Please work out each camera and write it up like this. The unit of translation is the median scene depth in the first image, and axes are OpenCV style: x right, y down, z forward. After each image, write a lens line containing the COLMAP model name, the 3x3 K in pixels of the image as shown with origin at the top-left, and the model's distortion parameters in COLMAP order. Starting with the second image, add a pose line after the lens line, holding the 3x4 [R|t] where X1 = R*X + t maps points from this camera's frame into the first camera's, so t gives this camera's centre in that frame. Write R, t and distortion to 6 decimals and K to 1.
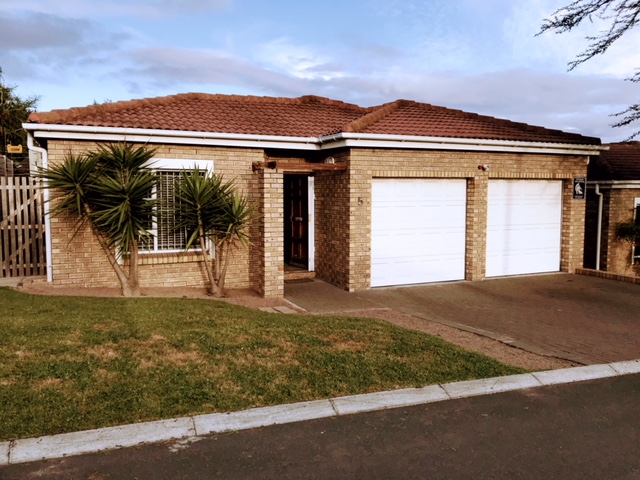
lens RADIAL K [[519.4, 0, 320.0], [0, 519.4, 240.0], [0, 0, 1]] dist [0.071435, -0.070078]
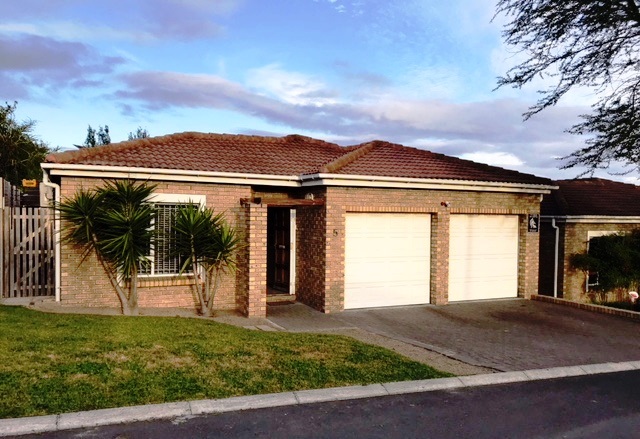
lens RADIAL K [[529.4, 0, 320.5], [0, 529.4, 239.2], [0, 0, 1]] dist [0.038656, -0.013222]
pose [[0.999763, 0.012532, 0.017825, 0.024838], [-0.011701, 0.998874, -0.045984, -0.007274], [-0.018381, 0.045764, 0.998783, -0.148604]]
